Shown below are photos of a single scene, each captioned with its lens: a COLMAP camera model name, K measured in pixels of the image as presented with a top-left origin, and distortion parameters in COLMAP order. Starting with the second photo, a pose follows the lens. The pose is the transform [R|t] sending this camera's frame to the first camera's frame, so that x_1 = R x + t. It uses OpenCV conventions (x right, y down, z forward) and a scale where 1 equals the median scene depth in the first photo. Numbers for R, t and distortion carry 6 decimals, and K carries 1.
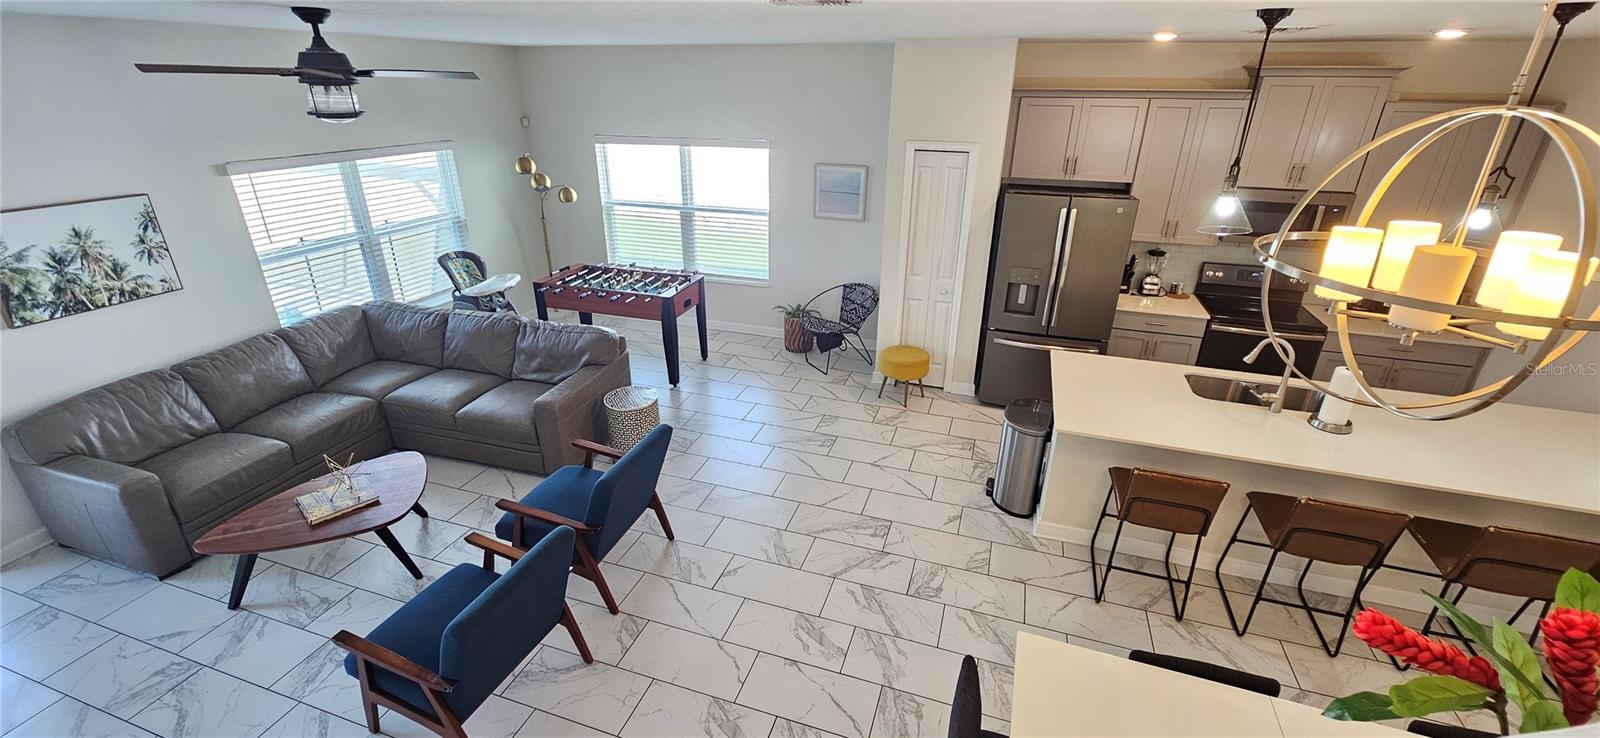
lens RADIAL K [[666.5, 0, 799.9], [0, 666.5, 367.2], [0, 0, 1]] dist [0.001833, -0.000038]
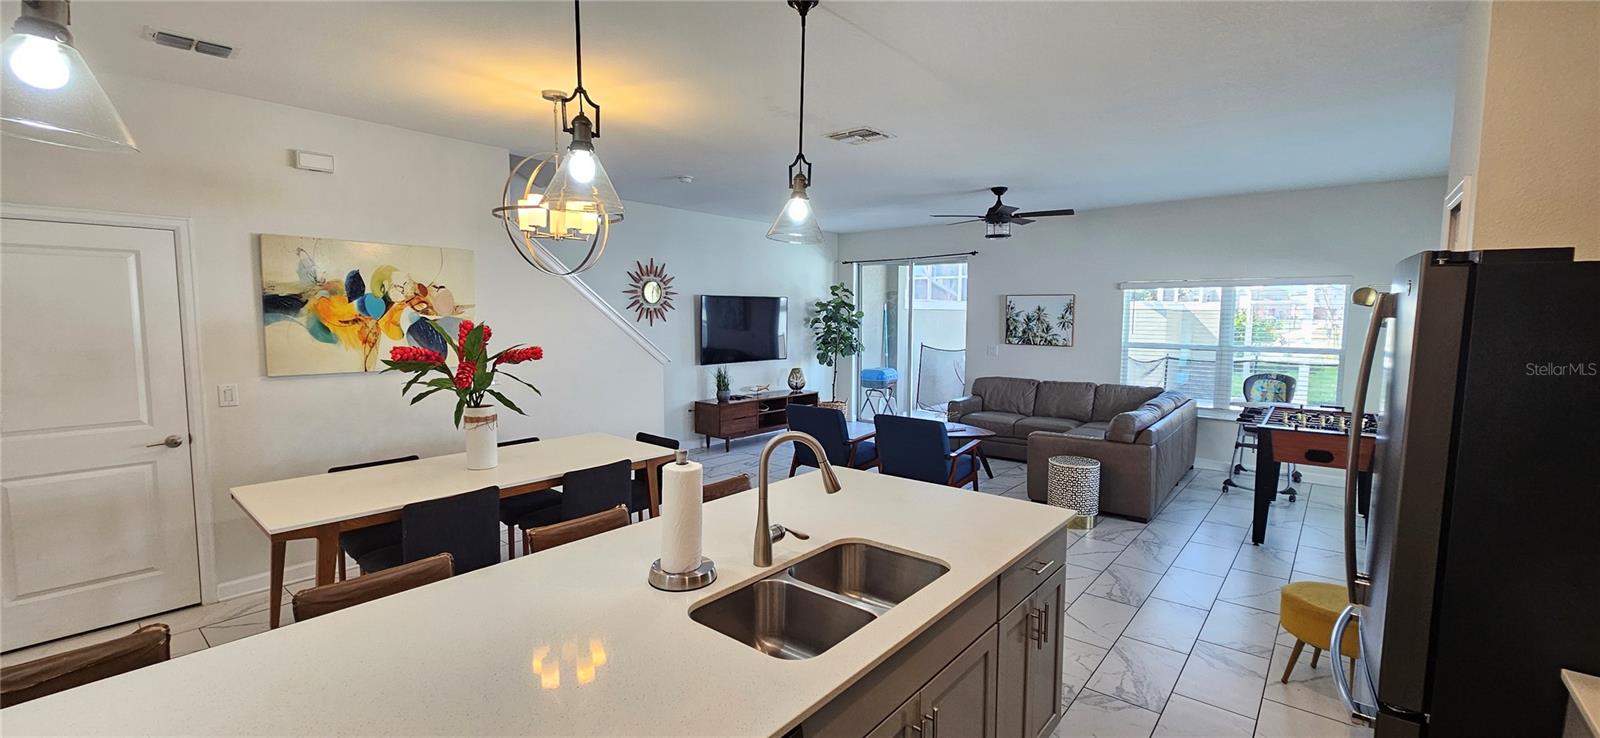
lens RADIAL K [[666.5, 0, 799.9], [0, 666.5, 367.2], [0, 0, 1]] dist [0.001833, -0.000038]
pose [[-0.370944, 0.062278, -0.926564, 1.077848], [-0.376326, 0.902072, 0.211292, -0.180210], [0.848987, 0.427068, -0.311182, 1.015593]]
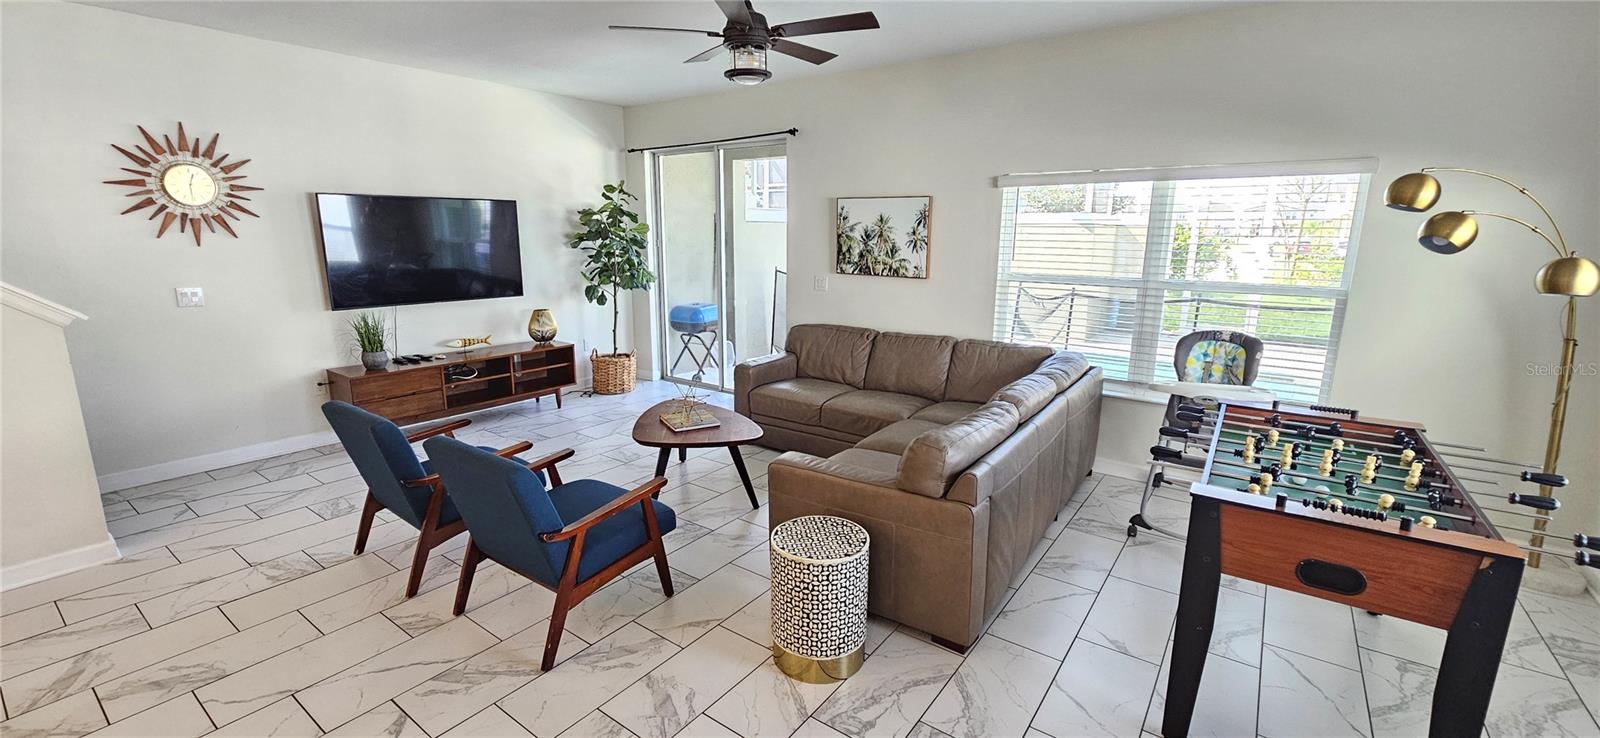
lens RADIAL K [[658.2, 0, 806.7], [0, 658.2, 369.1], [0, 0, 1]] dist [0.002949, 0.000254]
pose [[-0.306785, 0.184483, -0.933729, 0.249174], [-0.387647, 0.871761, 0.299604, -0.256443], [0.869260, 0.453871, -0.195929, 1.178841]]
